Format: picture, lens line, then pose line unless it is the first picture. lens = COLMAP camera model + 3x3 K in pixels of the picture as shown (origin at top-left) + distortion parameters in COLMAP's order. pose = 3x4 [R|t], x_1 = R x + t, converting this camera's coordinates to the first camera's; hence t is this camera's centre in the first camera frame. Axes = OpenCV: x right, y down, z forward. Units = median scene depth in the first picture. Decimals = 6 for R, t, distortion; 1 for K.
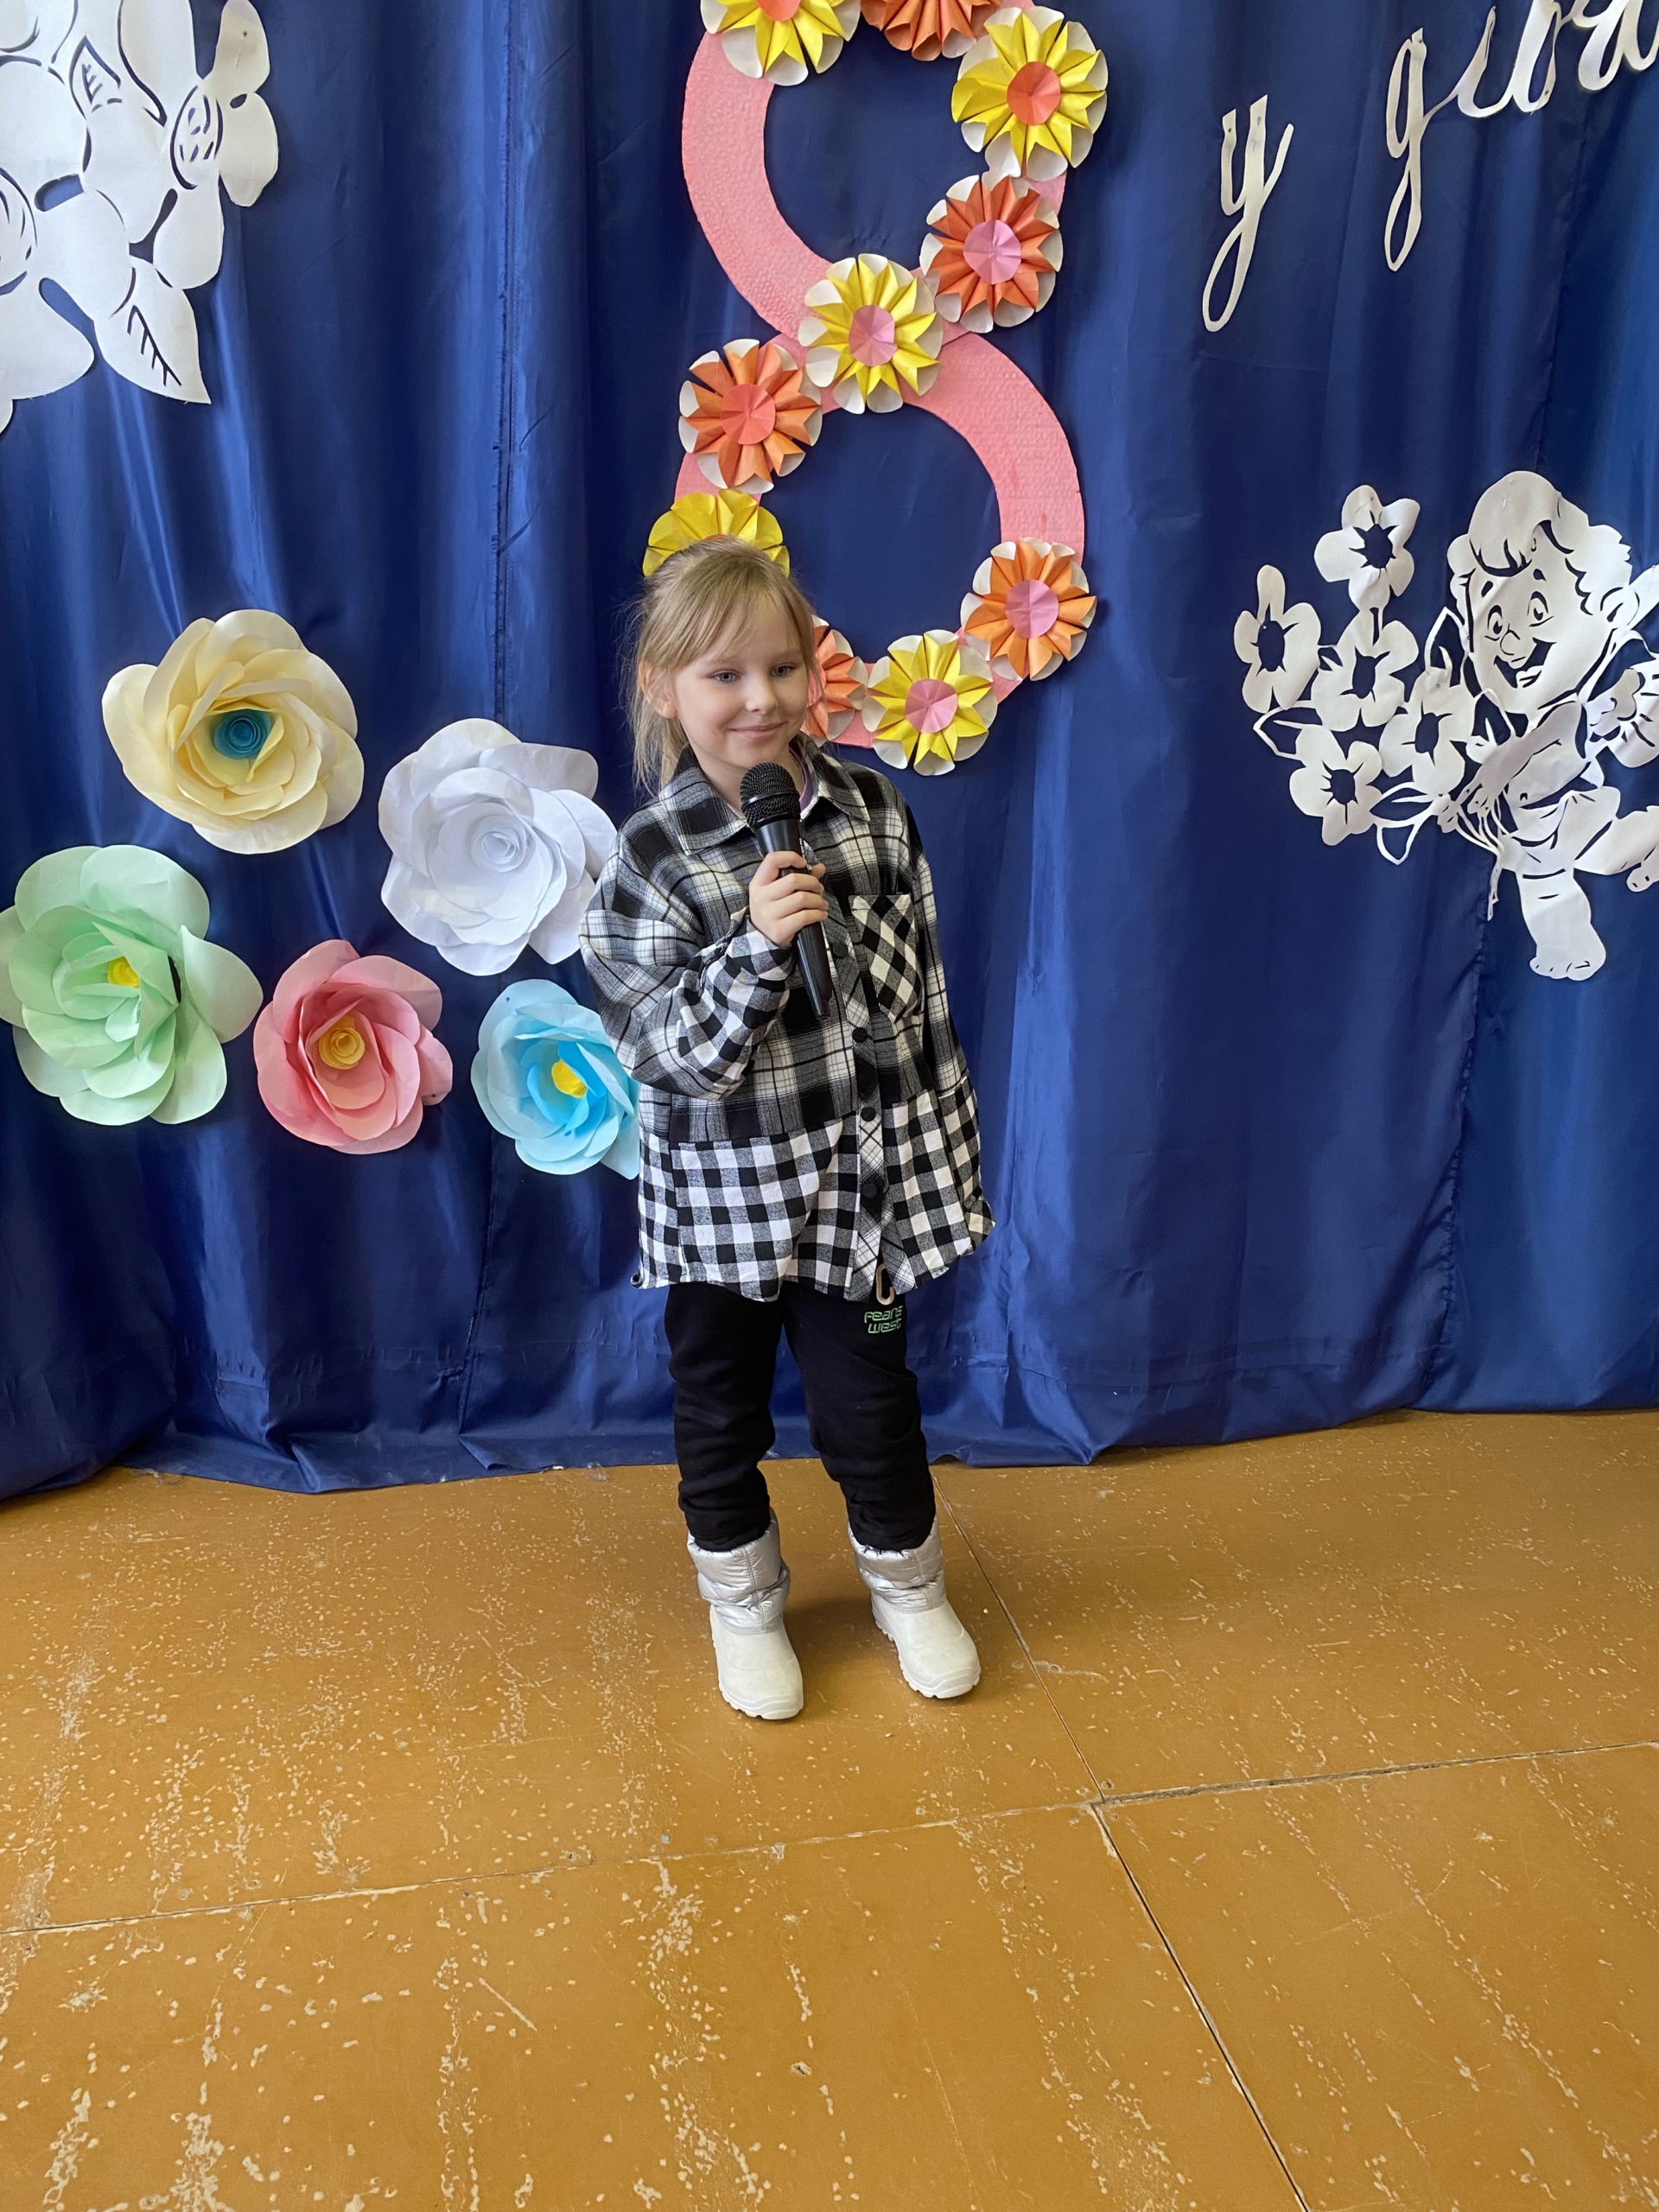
lens RADIAL K [[1652.1, 0, 829.5], [0, 1652.1, 1106.0], [0, 0, 1]] dist [0.038526, -0.044233]
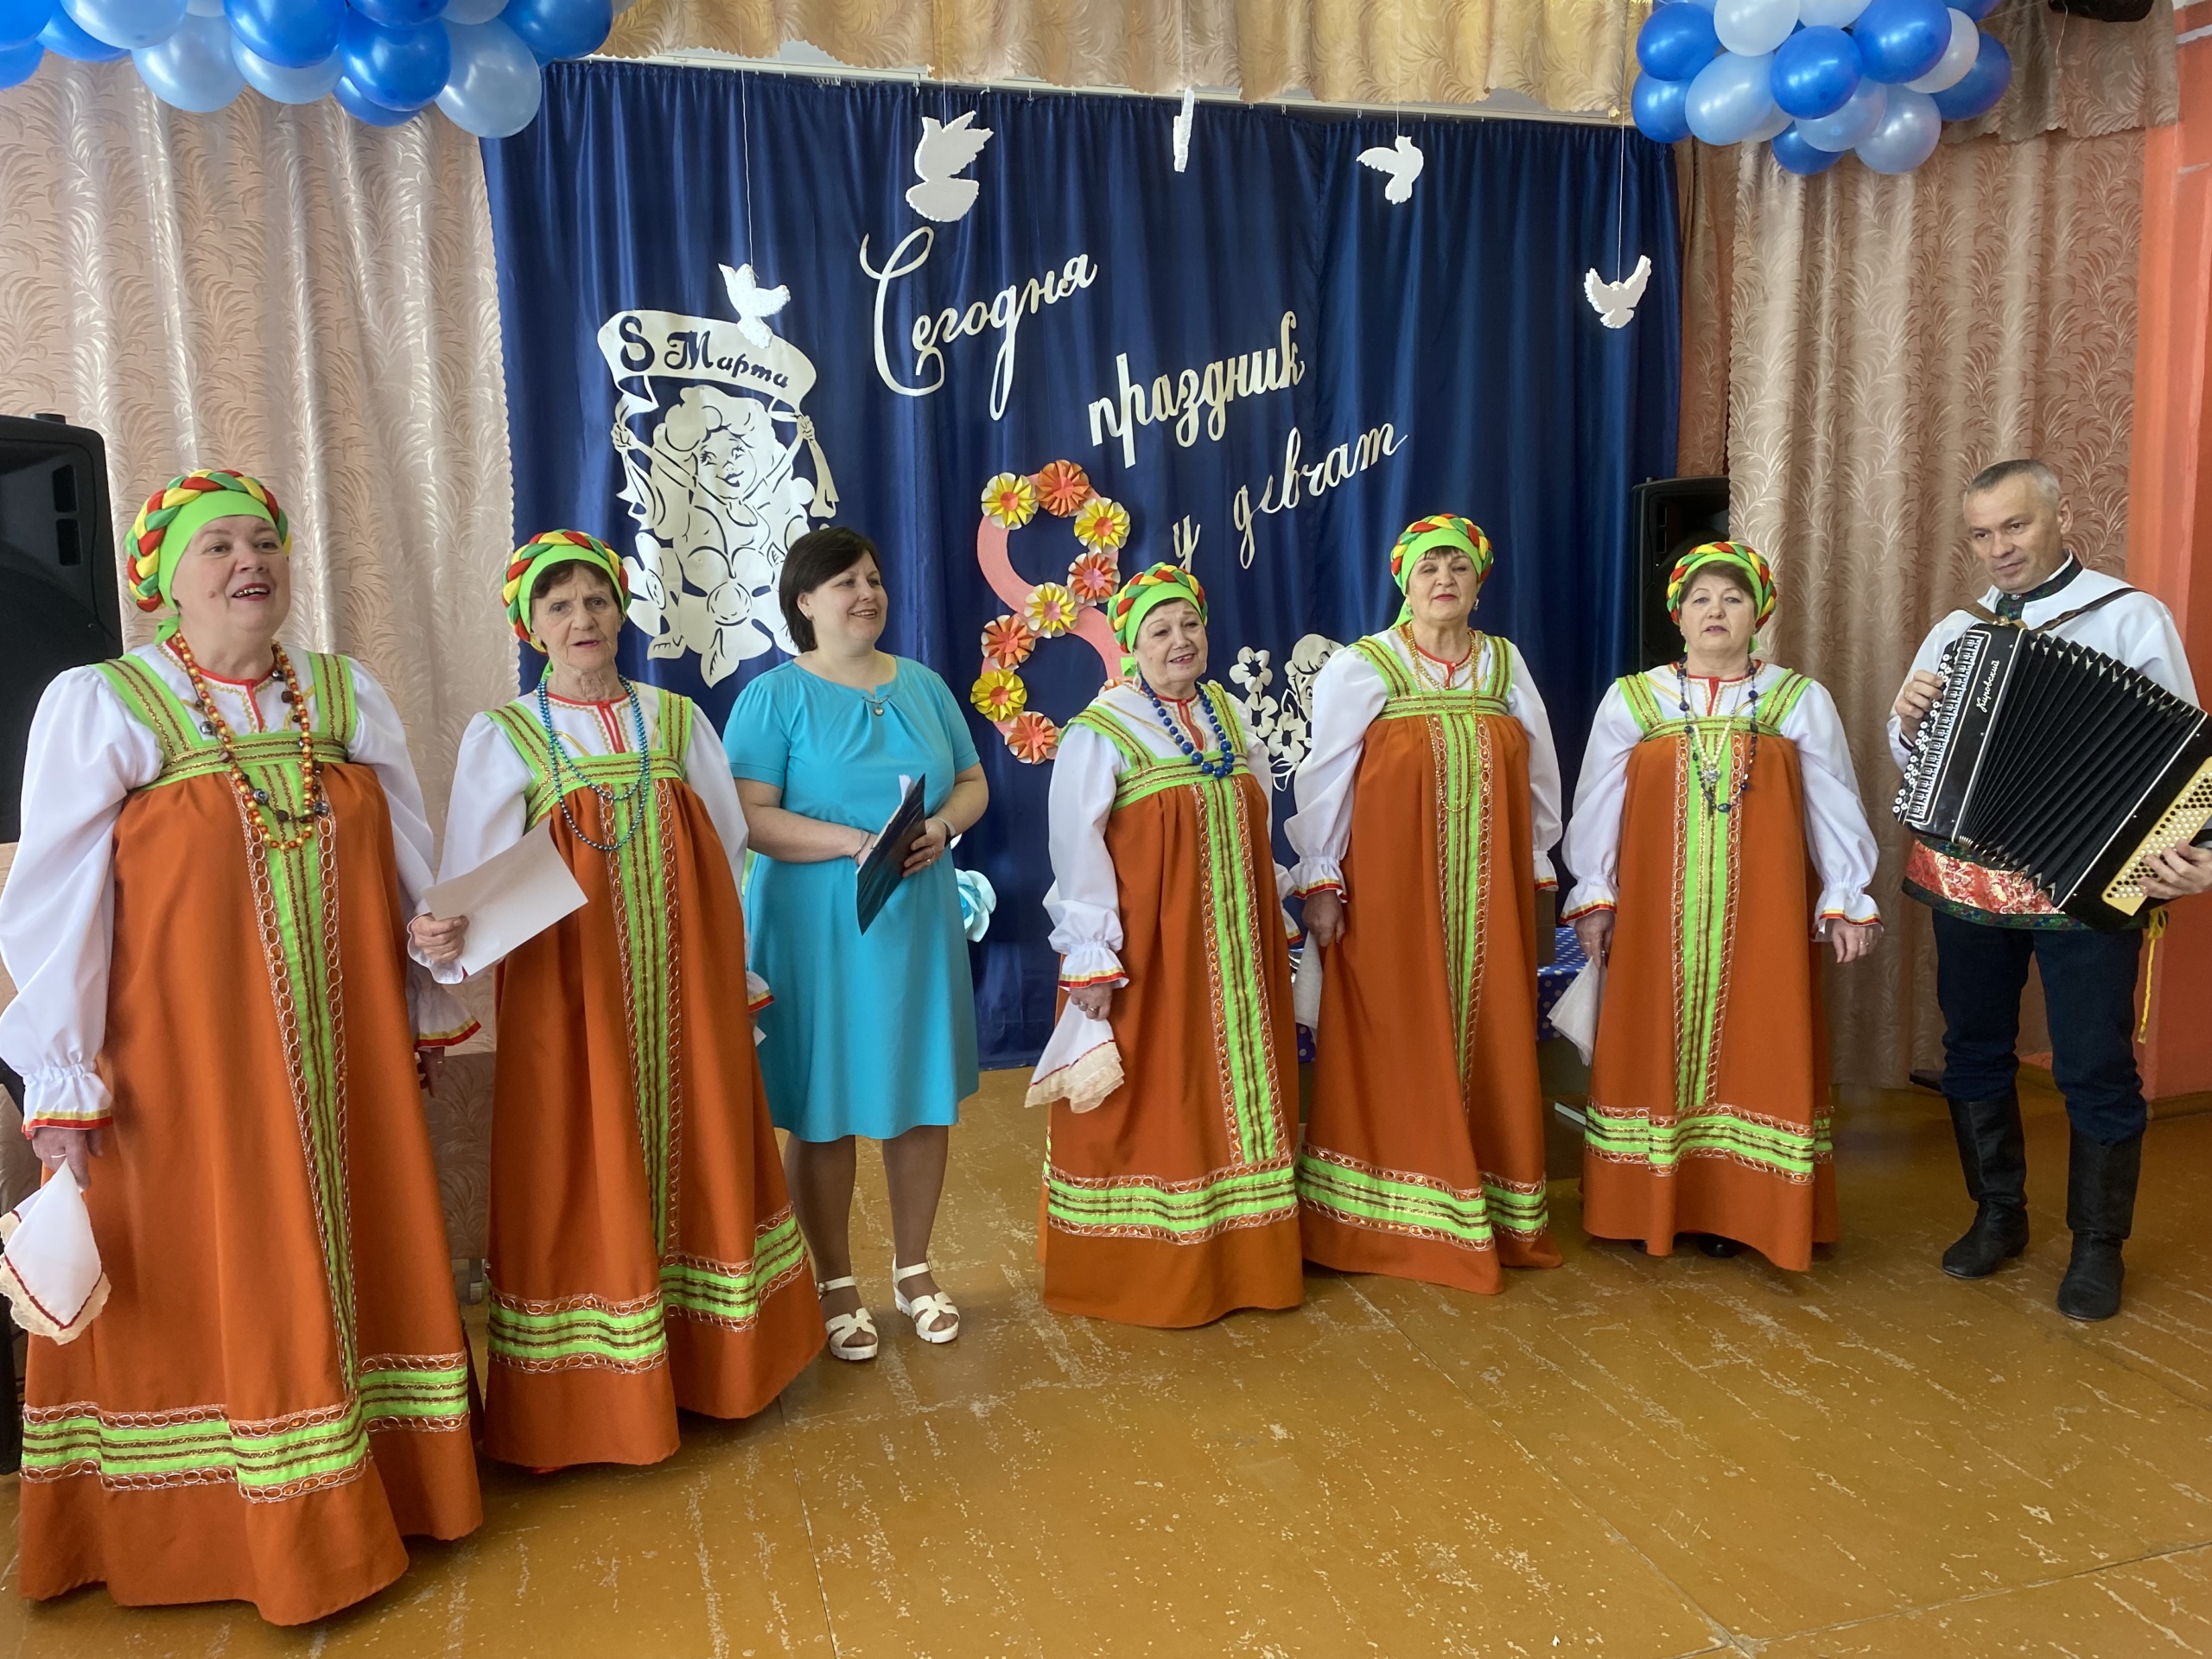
lens RADIAL K [[1655.9, 0, 1117.3], [0, 1655.9, 833.4], [0, 0, 1]] dist [0.168404, -0.318783]
pose [[0.994877, -0.077045, 0.065454, -0.068465], [0.086646, 0.983398, -0.159441, 0.312963], [-0.052083, 0.164295, 0.985035, -1.522979]]
